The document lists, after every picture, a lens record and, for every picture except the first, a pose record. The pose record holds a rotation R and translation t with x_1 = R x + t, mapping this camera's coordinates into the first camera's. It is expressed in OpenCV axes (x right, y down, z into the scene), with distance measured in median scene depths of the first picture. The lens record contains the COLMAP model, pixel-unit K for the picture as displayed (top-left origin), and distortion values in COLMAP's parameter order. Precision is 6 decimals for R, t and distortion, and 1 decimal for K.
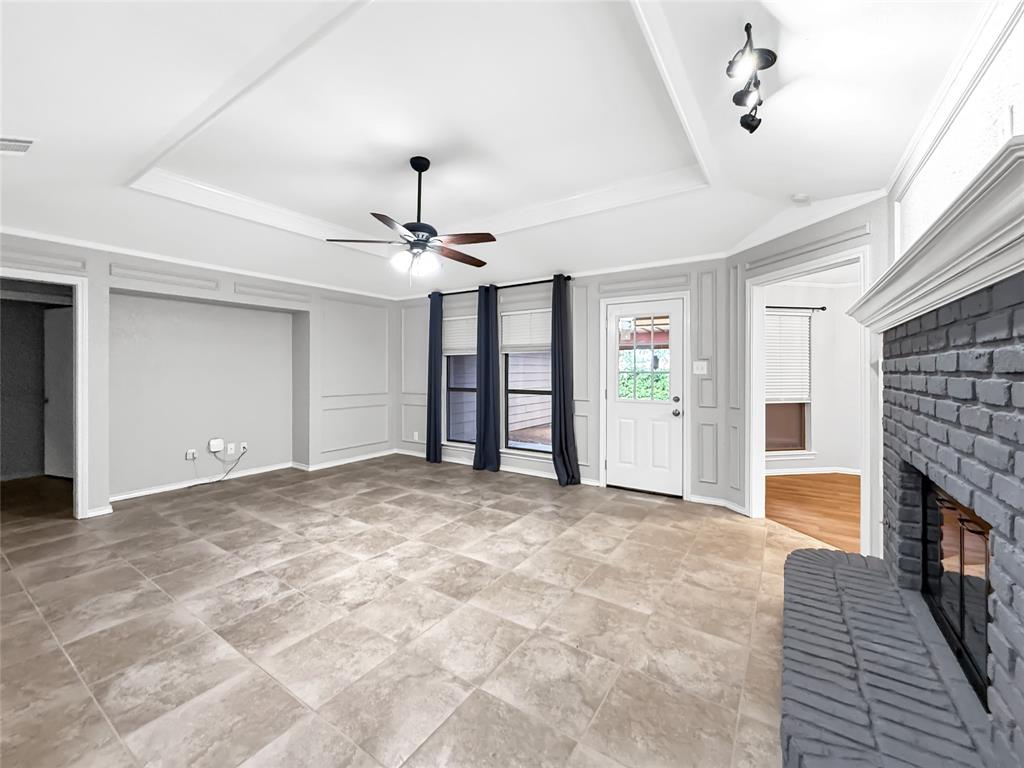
lens RADIAL K [[419.1, 0, 511.4], [0, 419.1, 376.7], [0, 0, 1]] dist [0.000582, 0.000198]
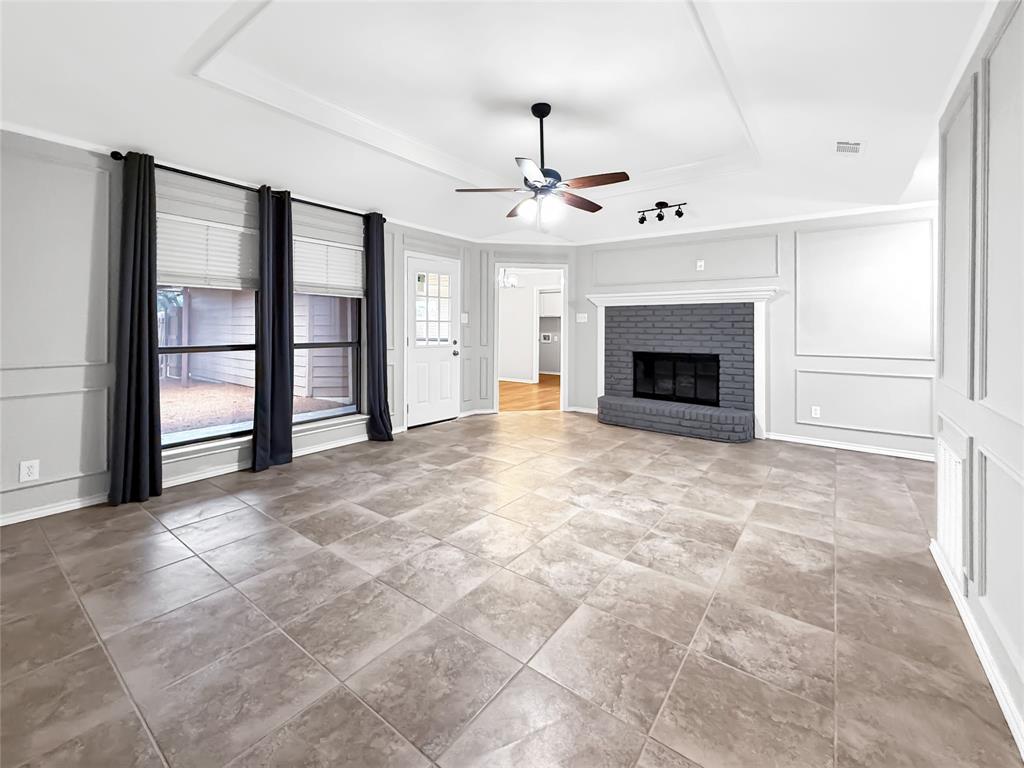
lens RADIAL K [[432.8, 0, 512.0], [0, 432.8, 327.2], [0, 0, 1]] dist [-0.003771, 0.000062]
pose [[0.050189, -0.001912, 0.998738, -1.278467], [0.008263, 0.999965, 0.001499, 0.010146], [-0.998706, 0.008177, 0.050203, 1.038951]]
